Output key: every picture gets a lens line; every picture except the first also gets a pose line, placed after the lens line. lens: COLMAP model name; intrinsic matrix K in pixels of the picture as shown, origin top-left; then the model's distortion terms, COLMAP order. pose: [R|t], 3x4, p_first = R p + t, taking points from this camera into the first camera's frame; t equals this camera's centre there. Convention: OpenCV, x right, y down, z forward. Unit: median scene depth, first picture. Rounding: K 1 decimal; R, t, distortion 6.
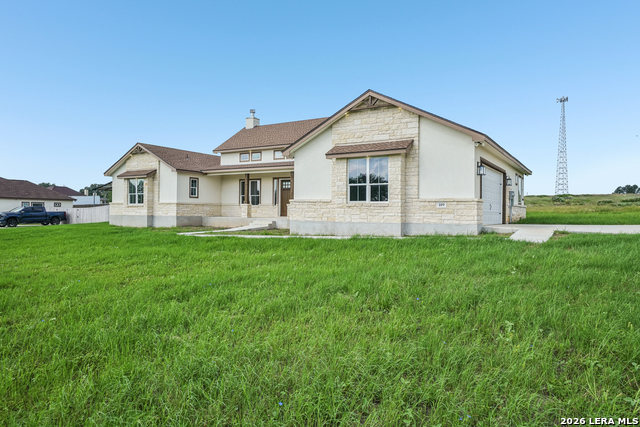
lens RADIAL K [[433.9, 0, 320.0], [0, 433.9, 213.5], [0, 0, 1]] dist [-0.001526, -0.000117]
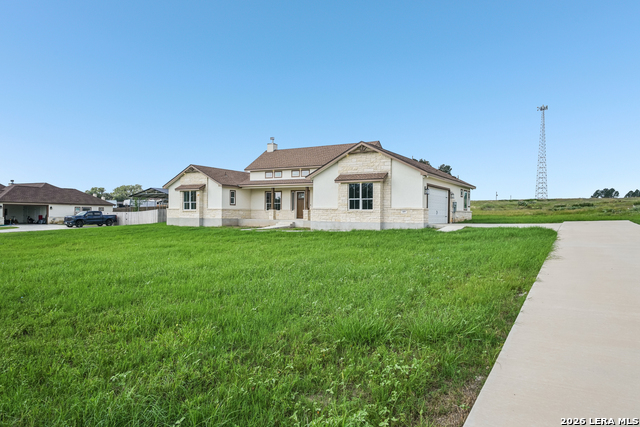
lens RADIAL K [[433.9, 0, 320.0], [0, 433.9, 213.5], [0, 0, 1]] dist [-0.001526, -0.000117]
pose [[0.999803, -0.000964, 0.019802, -0.044498], [0.001070, 0.999985, -0.005347, -0.002163], [-0.019796, 0.005367, 0.999790, -0.373501]]
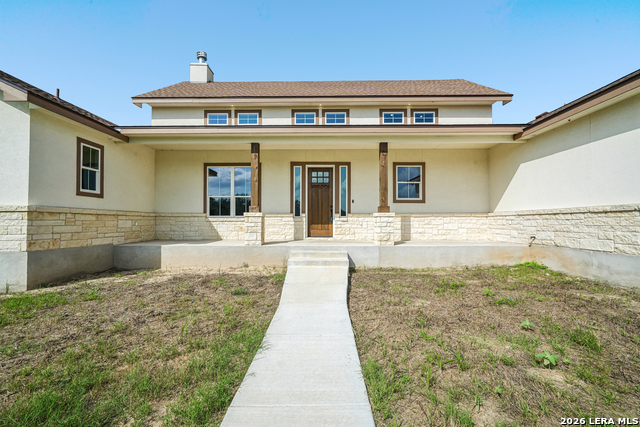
lens RADIAL K [[285.0, 0, 320.8], [0, 285.0, 214.0], [0, 0, 1]] dist [-0.002481, 0.000554]
pose [[0.861265, 0.006625, 0.508113, -0.247956], [0.011816, 0.999384, -0.033059, -0.010634], [-0.508019, 0.034476, 0.860656, 0.703430]]
